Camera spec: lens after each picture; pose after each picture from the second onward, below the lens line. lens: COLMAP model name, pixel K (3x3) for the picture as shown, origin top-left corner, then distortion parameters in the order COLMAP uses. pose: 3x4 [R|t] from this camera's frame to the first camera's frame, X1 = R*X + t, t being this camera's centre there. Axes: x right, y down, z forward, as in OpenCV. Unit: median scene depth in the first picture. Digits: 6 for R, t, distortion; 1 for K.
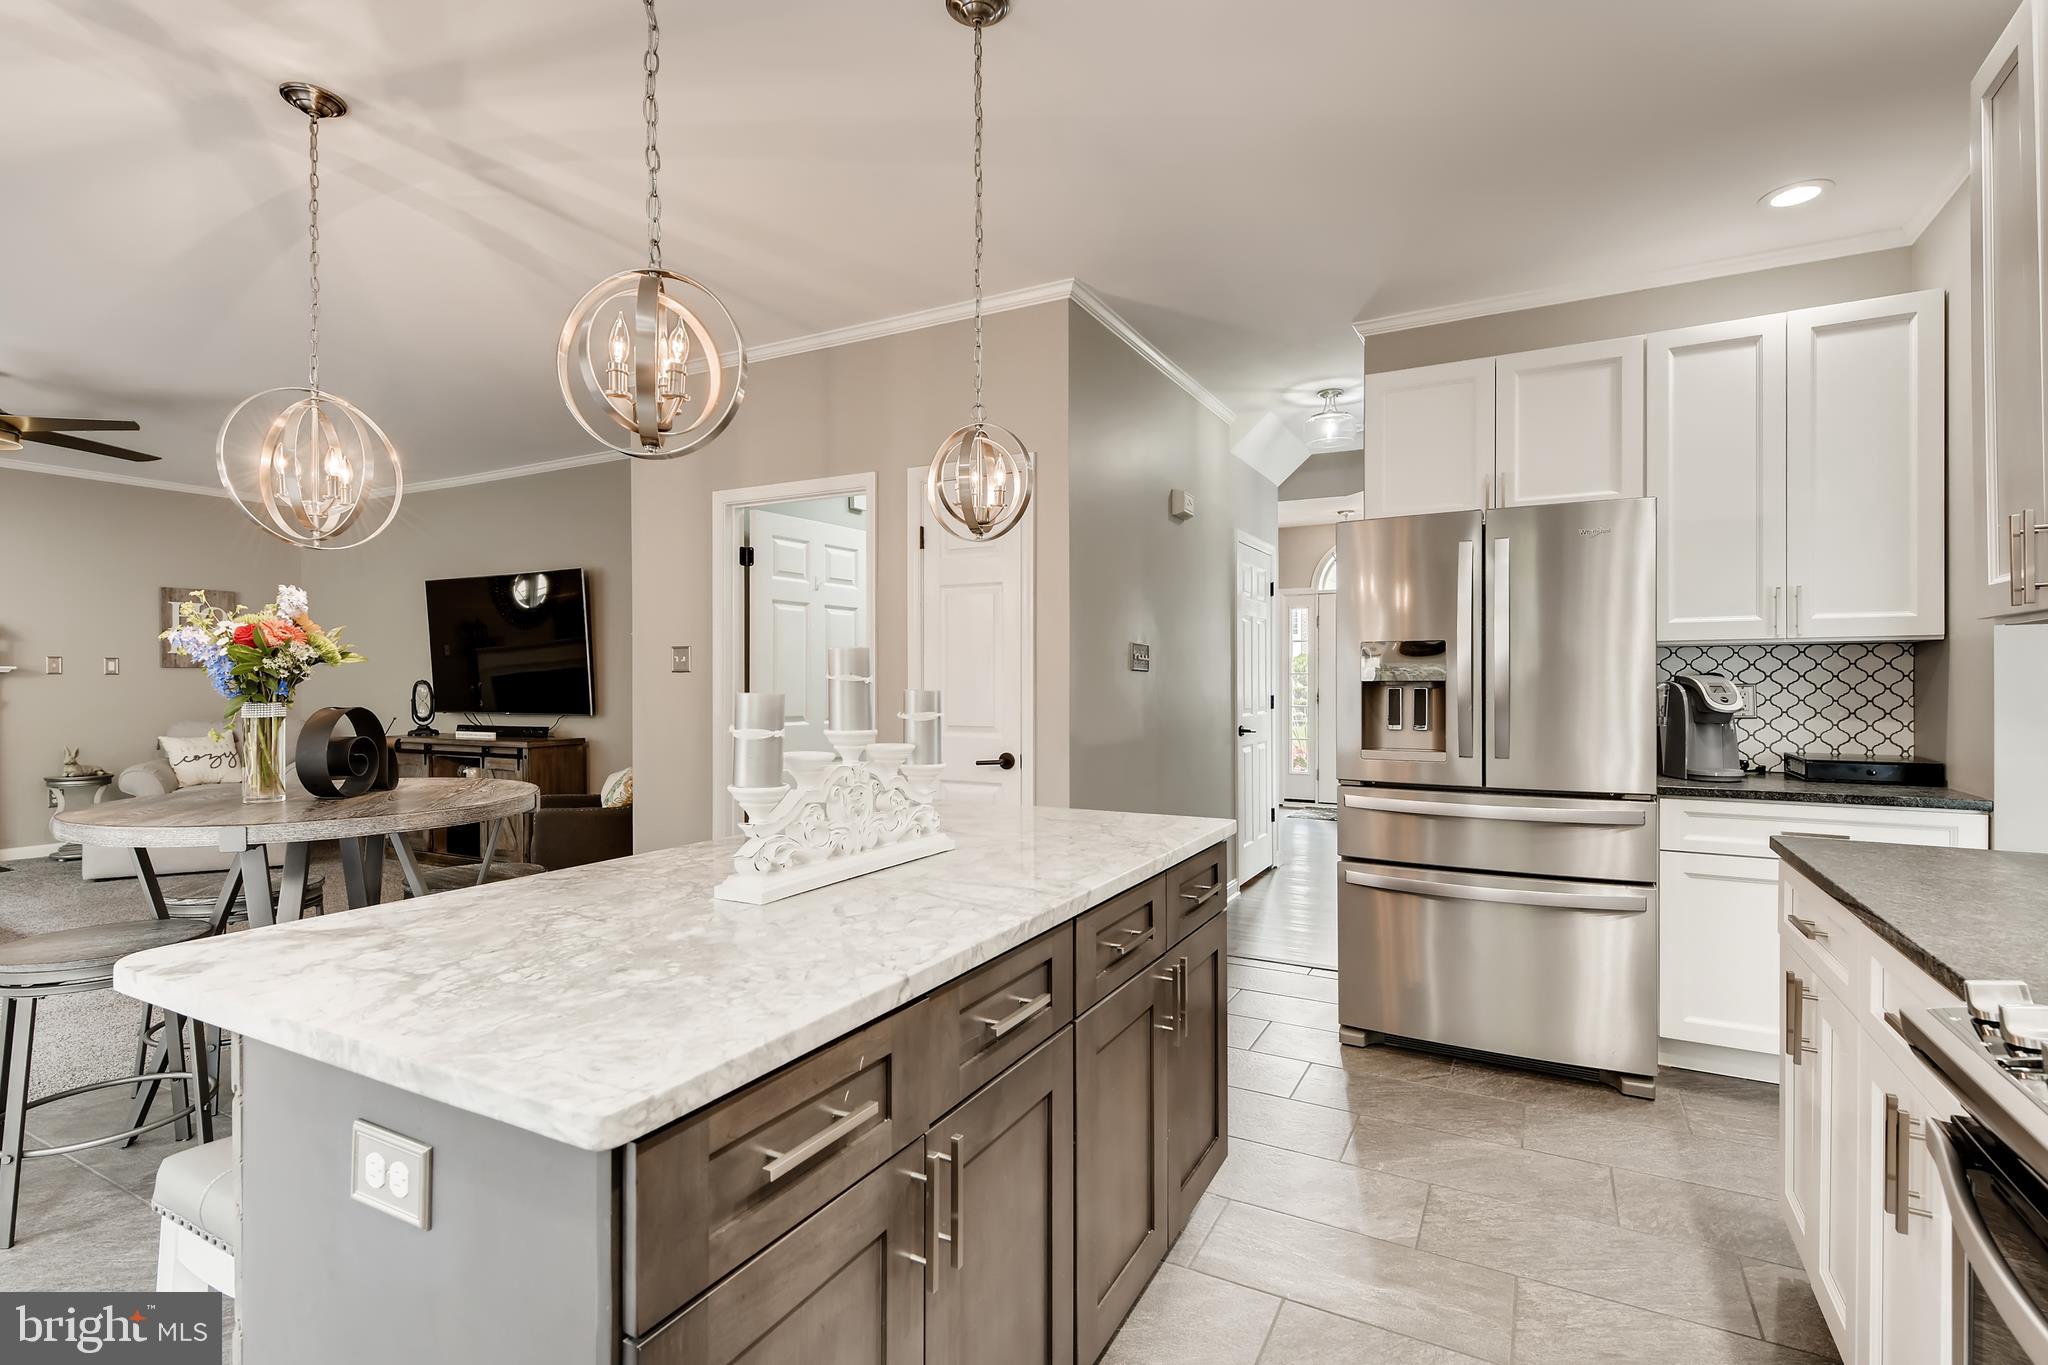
lens RADIAL K [[958.7, 0, 1030.2], [0, 958.7, 679.6], [0, 0, 1]] dist [0.004893, -0.000107]
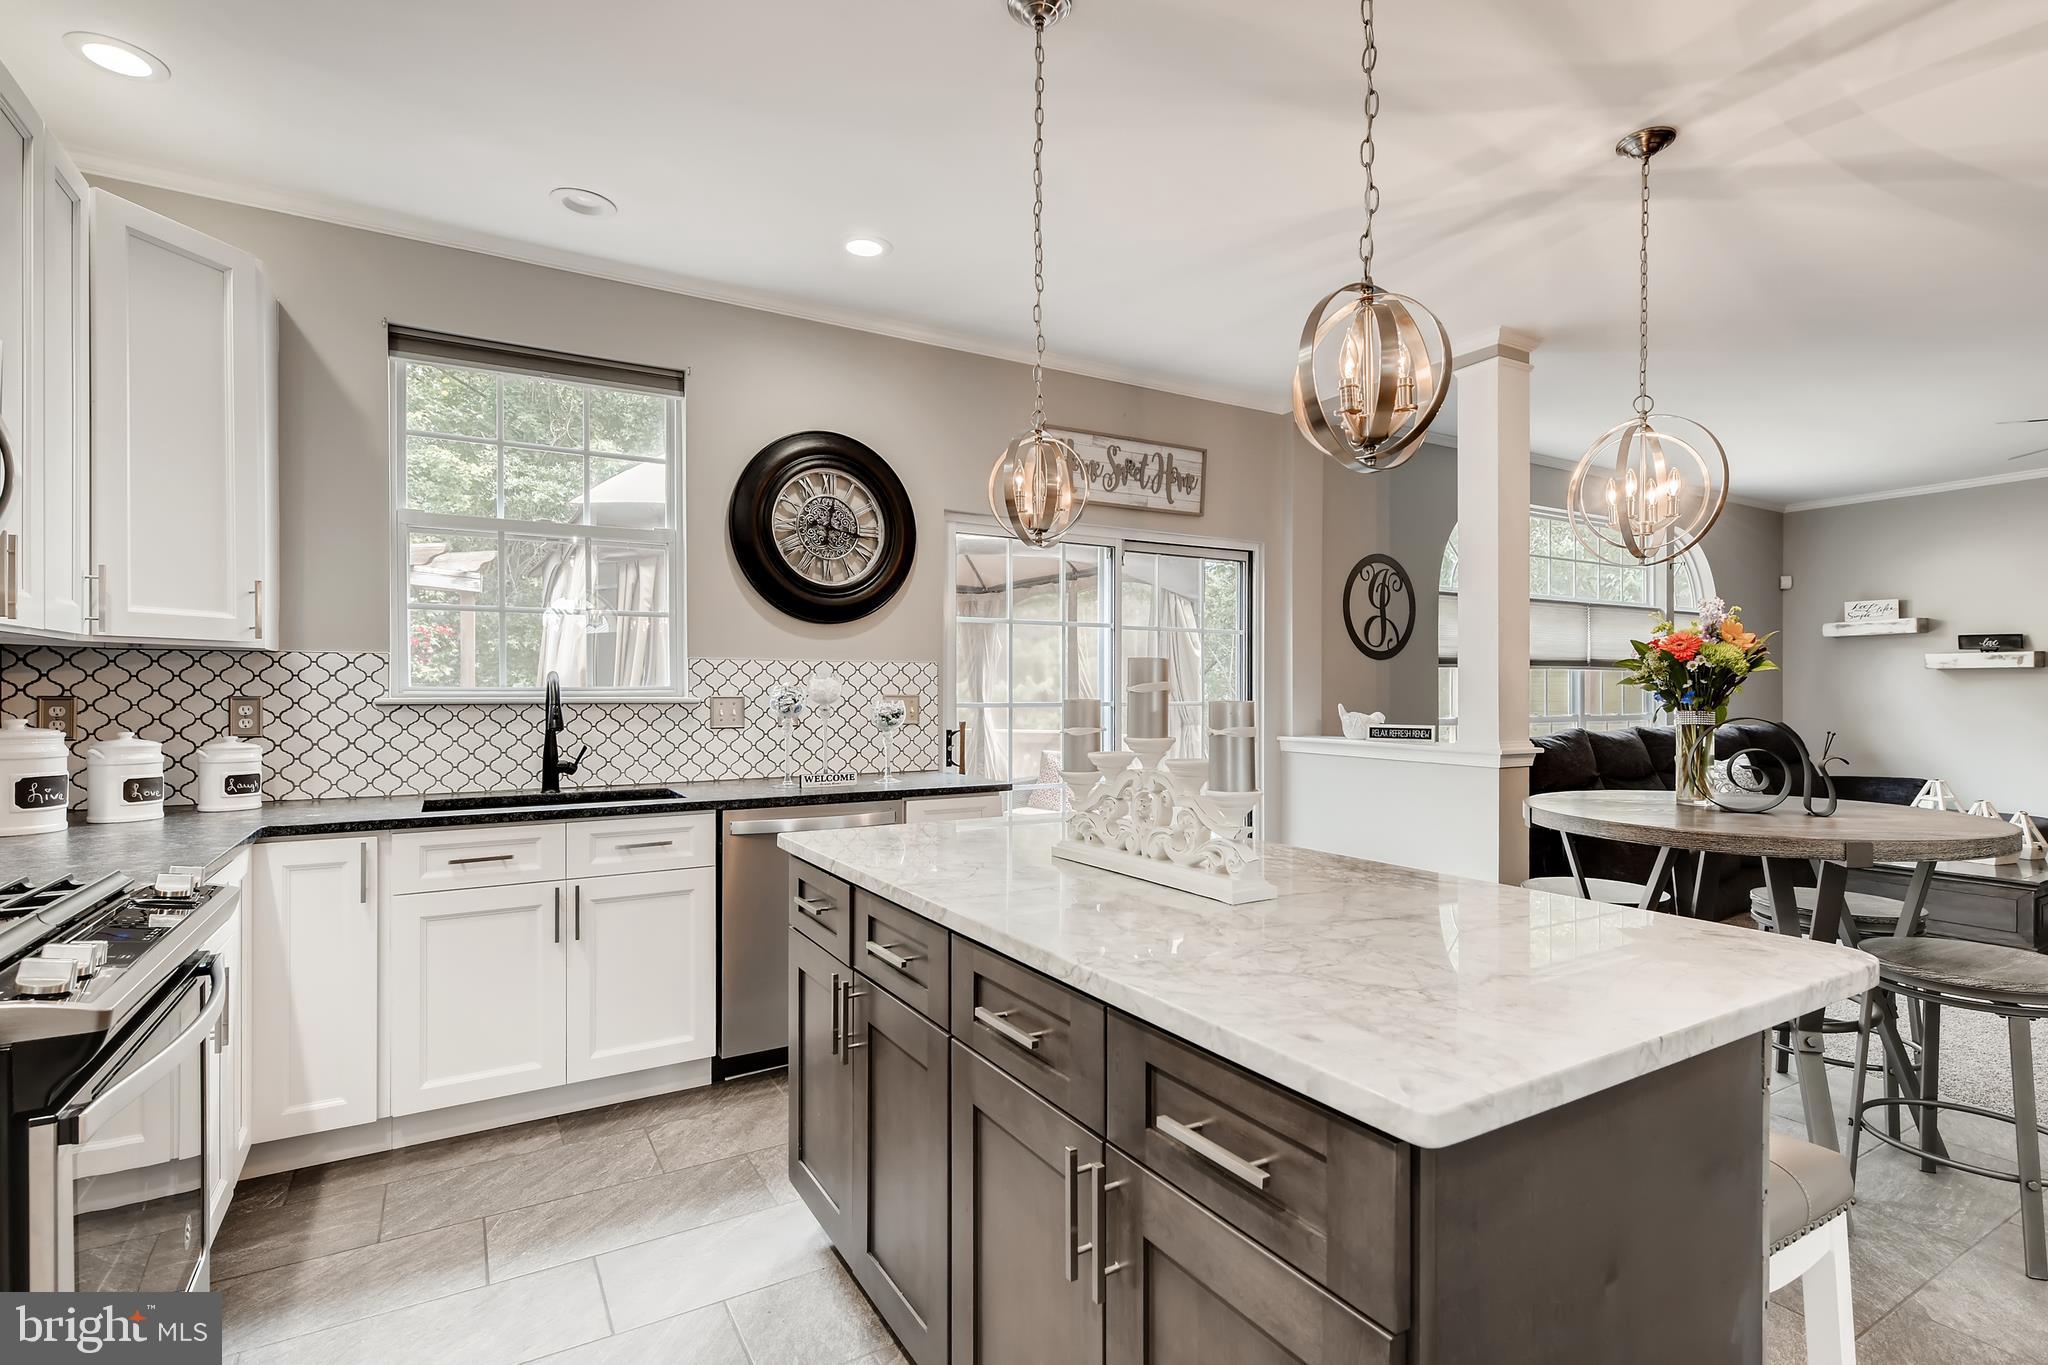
lens RADIAL K [[958.7, 0, 1043.3], [0, 958.7, 696.5], [0, 0, 1]] dist [0.004893, -0.000107]
pose [[-0.505626, -0.002272, -0.862750, 0.489481], [-0.007244, 0.999972, 0.001612, 0.030440], [0.862722, 0.007065, -0.505629, 0.859073]]
